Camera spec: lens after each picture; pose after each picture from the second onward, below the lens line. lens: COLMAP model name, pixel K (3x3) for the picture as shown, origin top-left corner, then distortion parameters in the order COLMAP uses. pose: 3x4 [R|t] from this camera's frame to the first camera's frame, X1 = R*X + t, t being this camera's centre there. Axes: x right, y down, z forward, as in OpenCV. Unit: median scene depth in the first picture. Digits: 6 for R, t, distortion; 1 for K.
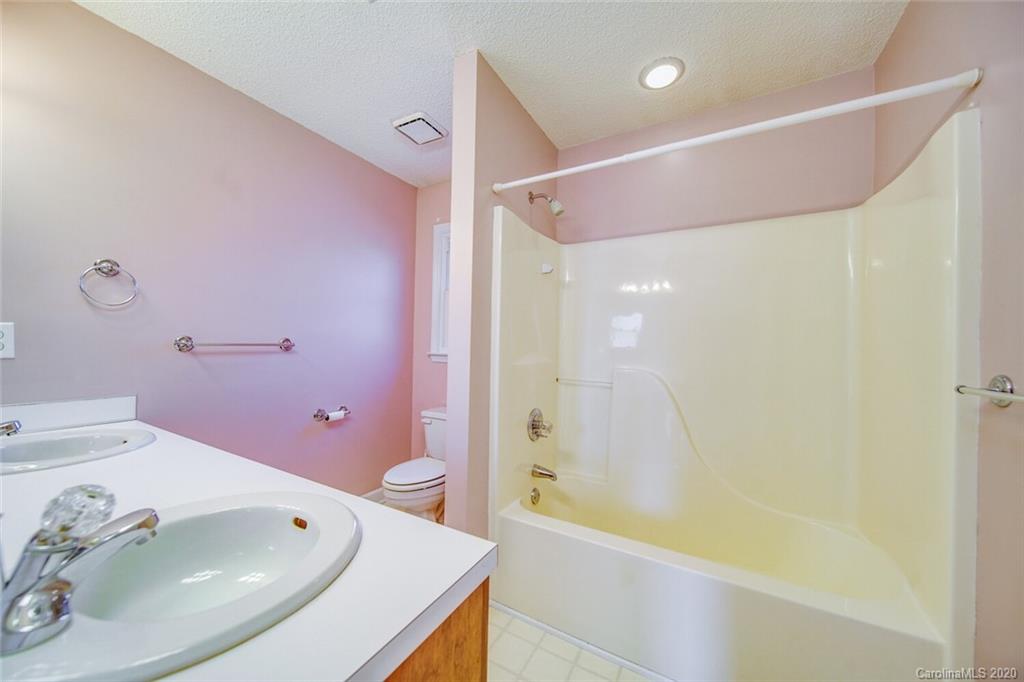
lens RADIAL K [[361.3, 0, 509.0], [0, 361.3, 341.6], [0, 0, 1]] dist [-0.000953, -0.000123]
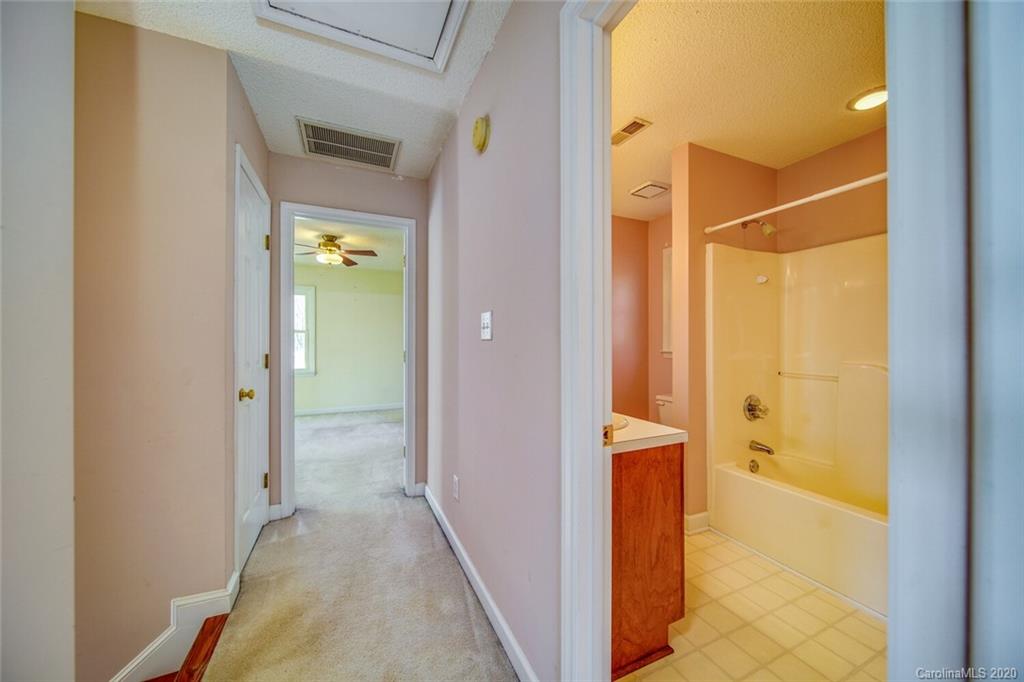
lens RADIAL K [[361.3, 0, 509.0], [0, 361.3, 341.6], [0, 0, 1]] dist [-0.000953, -0.000123]
pose [[0.809265, -0.022577, -0.587009, 0.129890], [0.023787, 0.999701, -0.005655, -0.009480], [0.586961, -0.009387, 0.809560, -0.486124]]
